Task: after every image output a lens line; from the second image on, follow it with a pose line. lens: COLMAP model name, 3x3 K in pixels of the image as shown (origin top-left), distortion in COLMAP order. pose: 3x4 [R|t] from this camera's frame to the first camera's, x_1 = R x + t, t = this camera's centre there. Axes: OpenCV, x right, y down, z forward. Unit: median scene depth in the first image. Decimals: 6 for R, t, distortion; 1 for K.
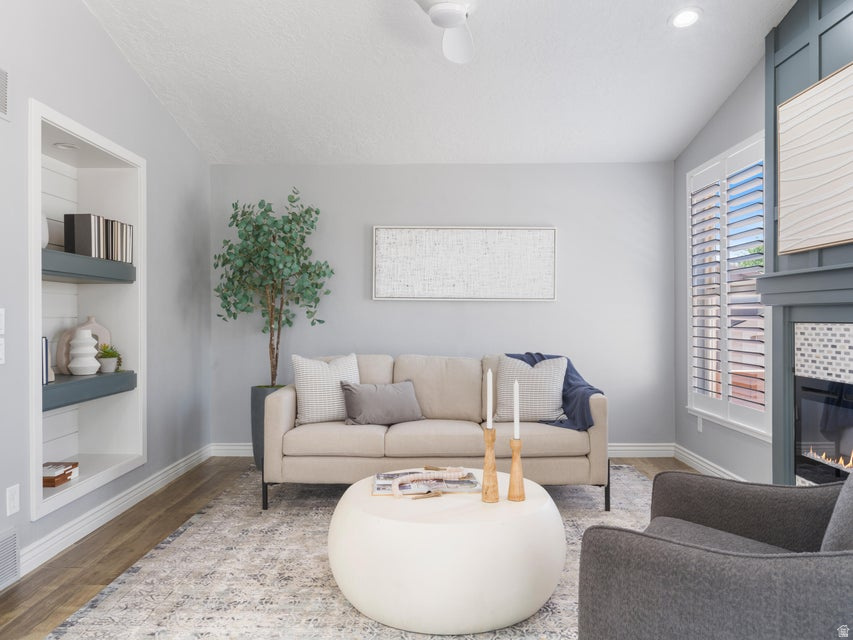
lens RADIAL K [[614.0, 0, 427.6], [0, 614.0, 322.0], [0, 0, 1]] dist [-0.006779, 0.000361]
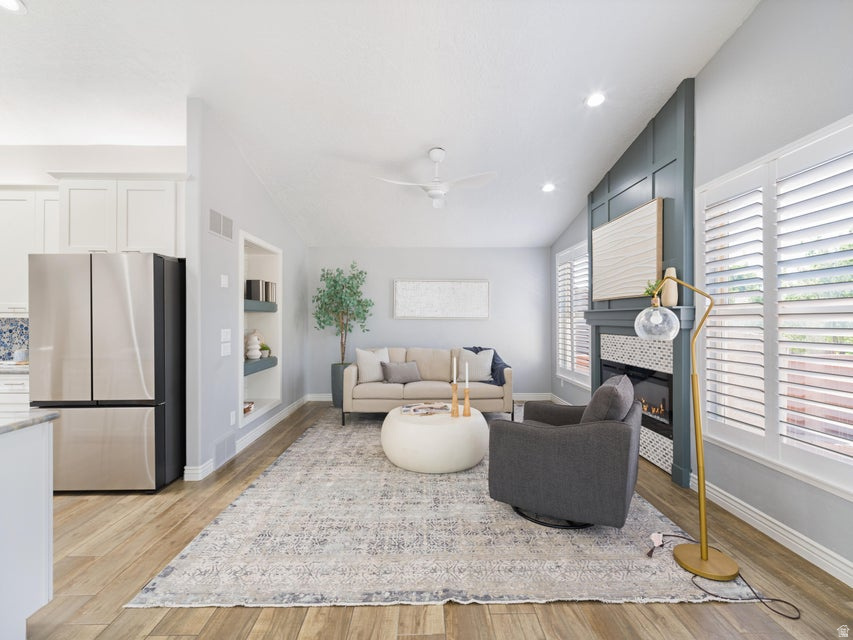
lens RADIAL K [[390.6, 0, 424.3], [0, 390.6, 317.4], [0, 0, 1]] dist [0.000465, -0.001730]
pose [[0.999776, 0.001291, 0.021134, -0.029170], [-0.001083, 0.999951, -0.009871, -0.038362], [-0.021146, 0.009846, 0.999728, -0.304508]]
